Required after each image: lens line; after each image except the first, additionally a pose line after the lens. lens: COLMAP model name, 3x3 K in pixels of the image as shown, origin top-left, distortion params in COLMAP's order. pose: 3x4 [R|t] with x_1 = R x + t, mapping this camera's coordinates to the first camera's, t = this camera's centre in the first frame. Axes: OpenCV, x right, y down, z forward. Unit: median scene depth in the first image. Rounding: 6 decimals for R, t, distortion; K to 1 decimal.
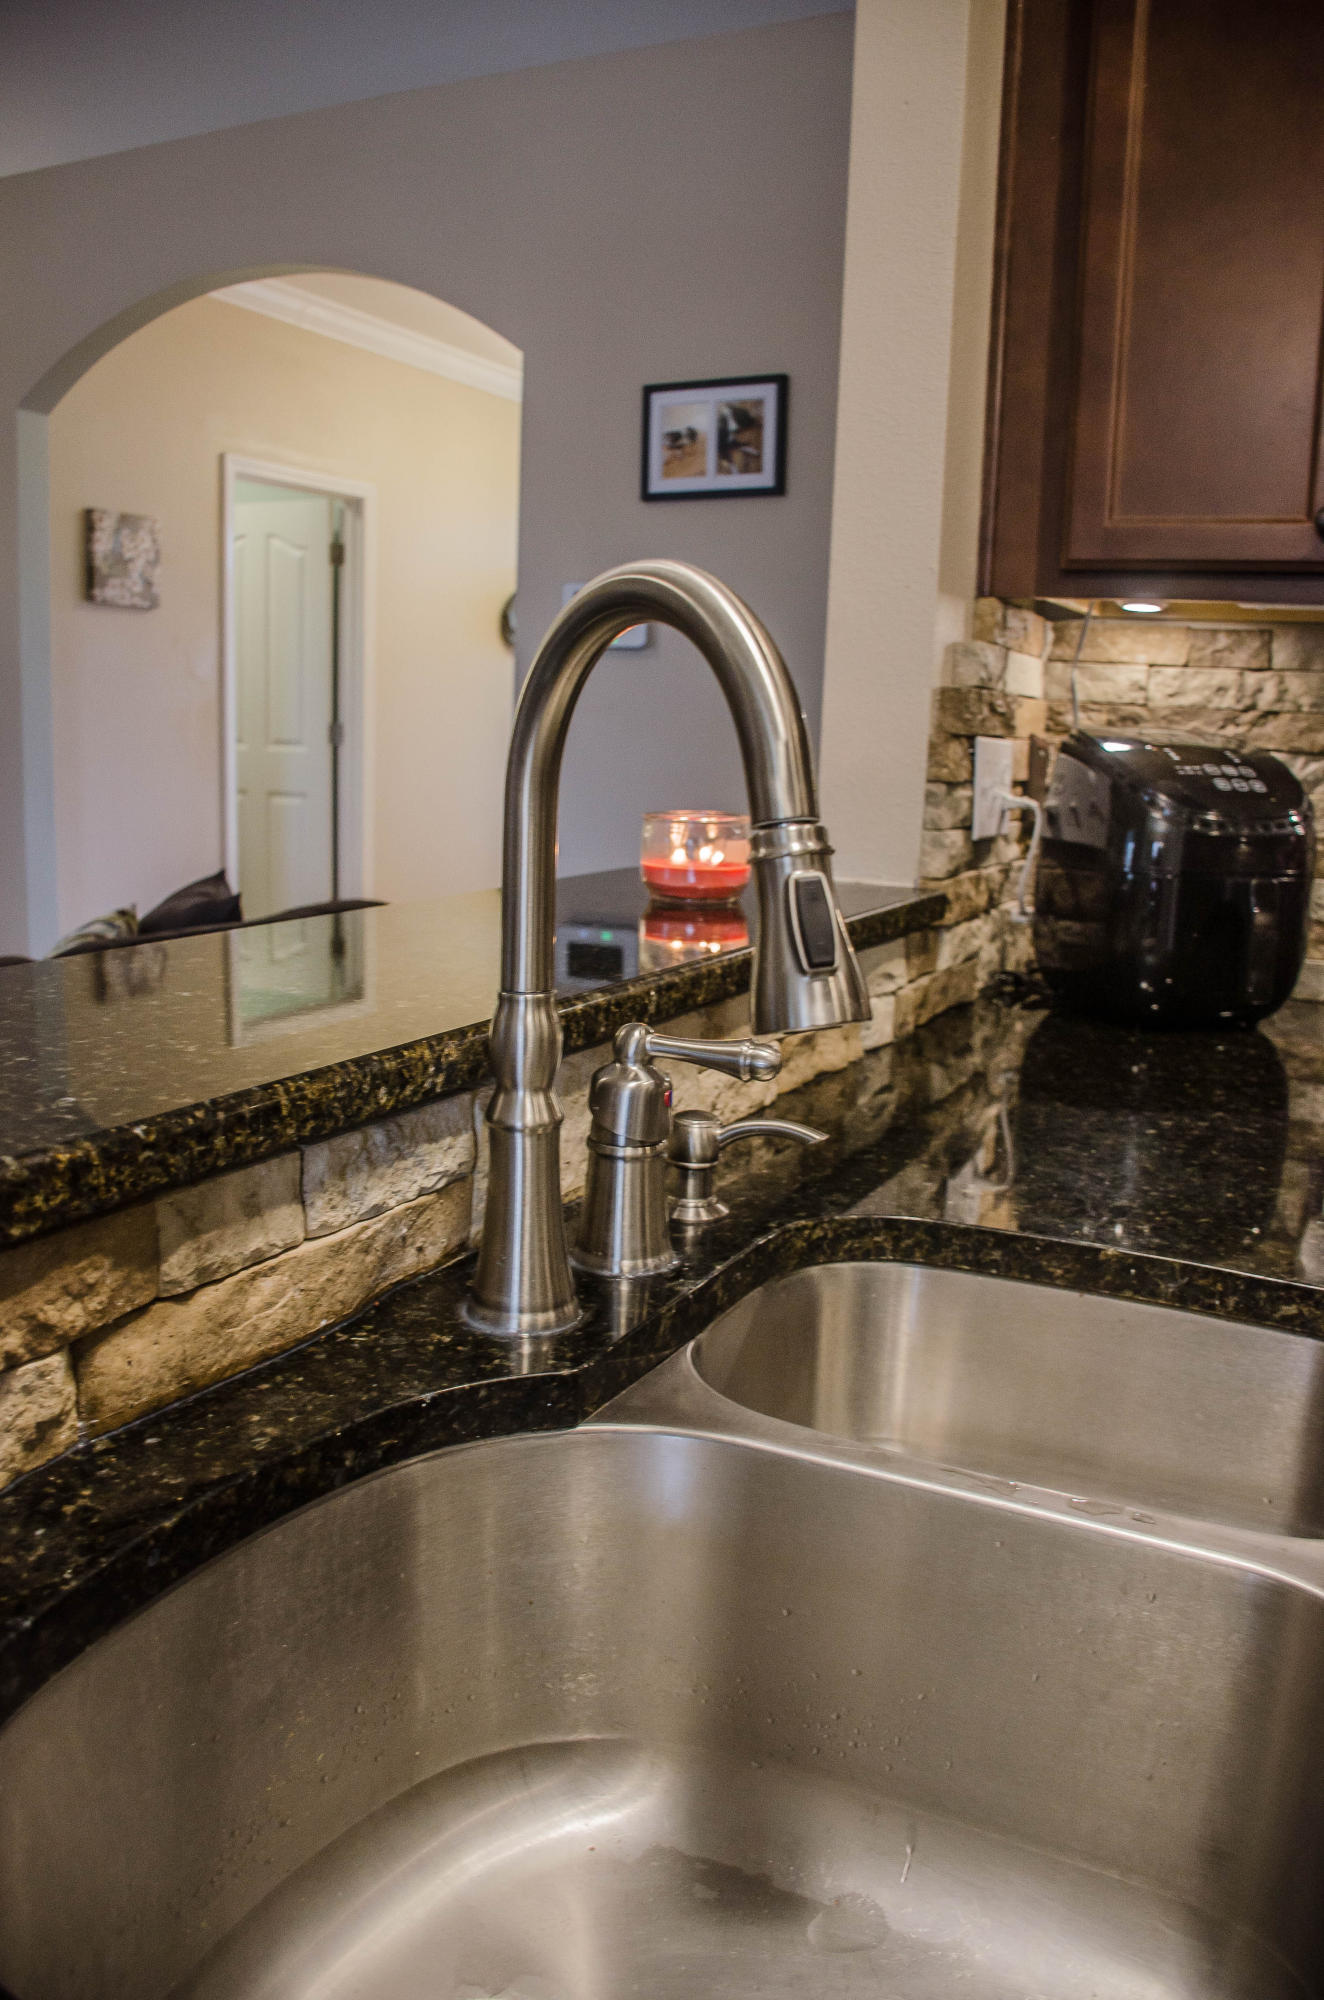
lens RADIAL K [[1570.0, 0, 662.0], [0, 1570.0, 1000.0], [0, 0, 1]] dist [-0.145935, 0.107160]
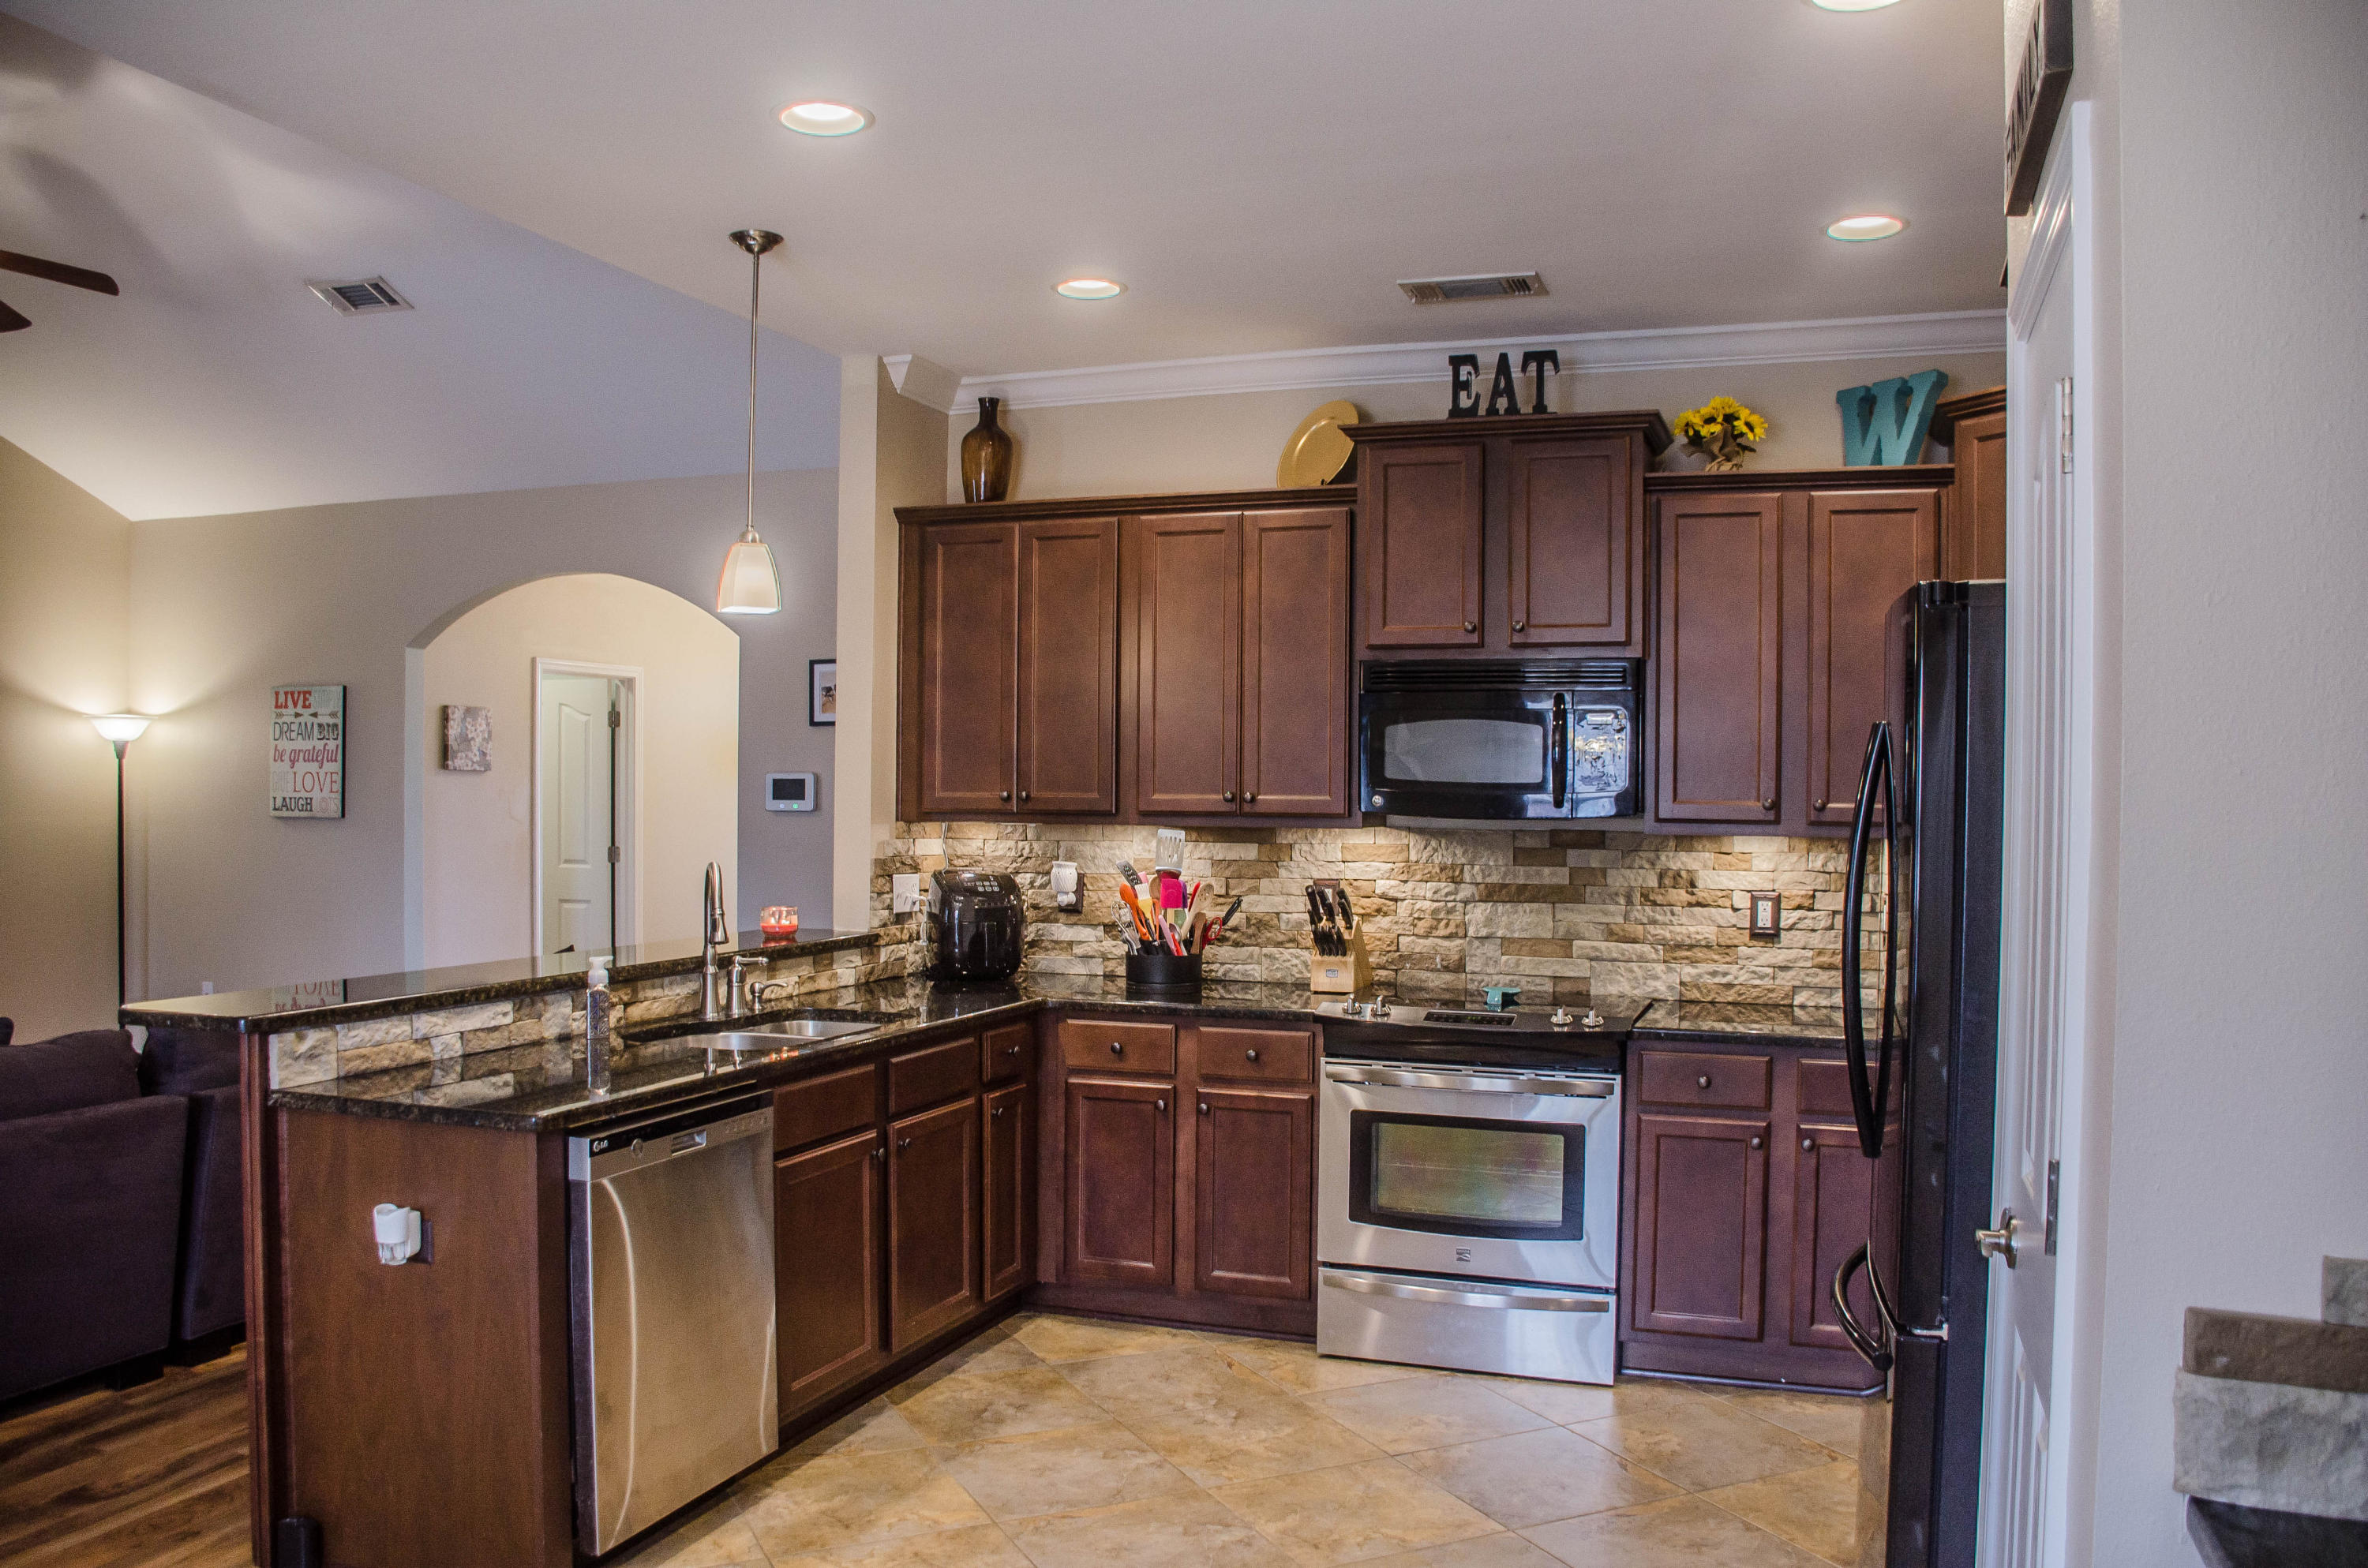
lens RADIAL K [[1858.7, 0, 1185.6], [0, 1858.7, 800.5], [0, 0, 1]] dist [-0.145935, 0.107160]
pose [[0.992394, -0.028877, 0.119663, 0.300973], [0.049130, 0.984230, -0.169934, 0.252365], [-0.112869, 0.174520, 0.978163, -2.045352]]
